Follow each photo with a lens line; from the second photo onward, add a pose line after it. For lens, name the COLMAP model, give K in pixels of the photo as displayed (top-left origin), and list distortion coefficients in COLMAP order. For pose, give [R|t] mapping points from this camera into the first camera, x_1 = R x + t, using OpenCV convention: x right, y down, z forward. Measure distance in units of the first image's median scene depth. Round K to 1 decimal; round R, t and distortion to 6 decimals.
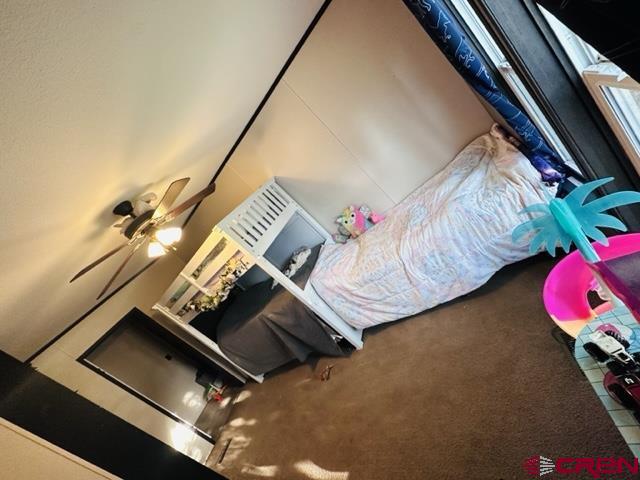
lens RADIAL K [[255.6, 0, 321.5], [0, 255.6, 240.5], [0, 0, 1]] dist [-0.002964, -0.000687]
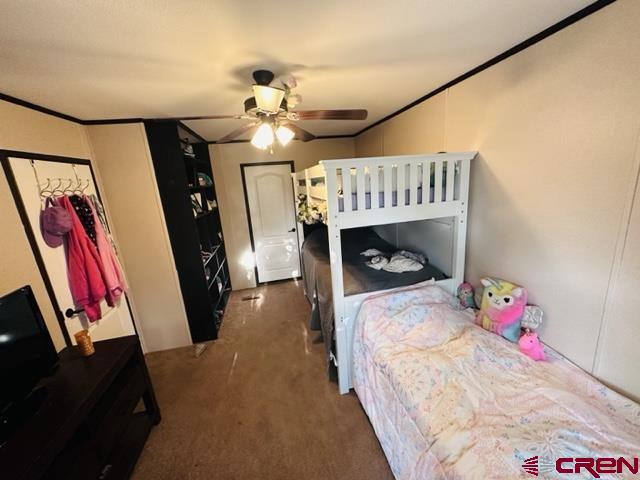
lens RADIAL K [[255.6, 0, 320.4], [0, 255.6, 238.8], [0, 0, 1]] dist [-0.002964, -0.000687]
pose [[0.442766, 0.795008, -0.414633, 0.071747], [-0.600794, 0.606319, 0.520984, -0.244086], [0.665586, 0.018434, 0.746093, 0.333429]]
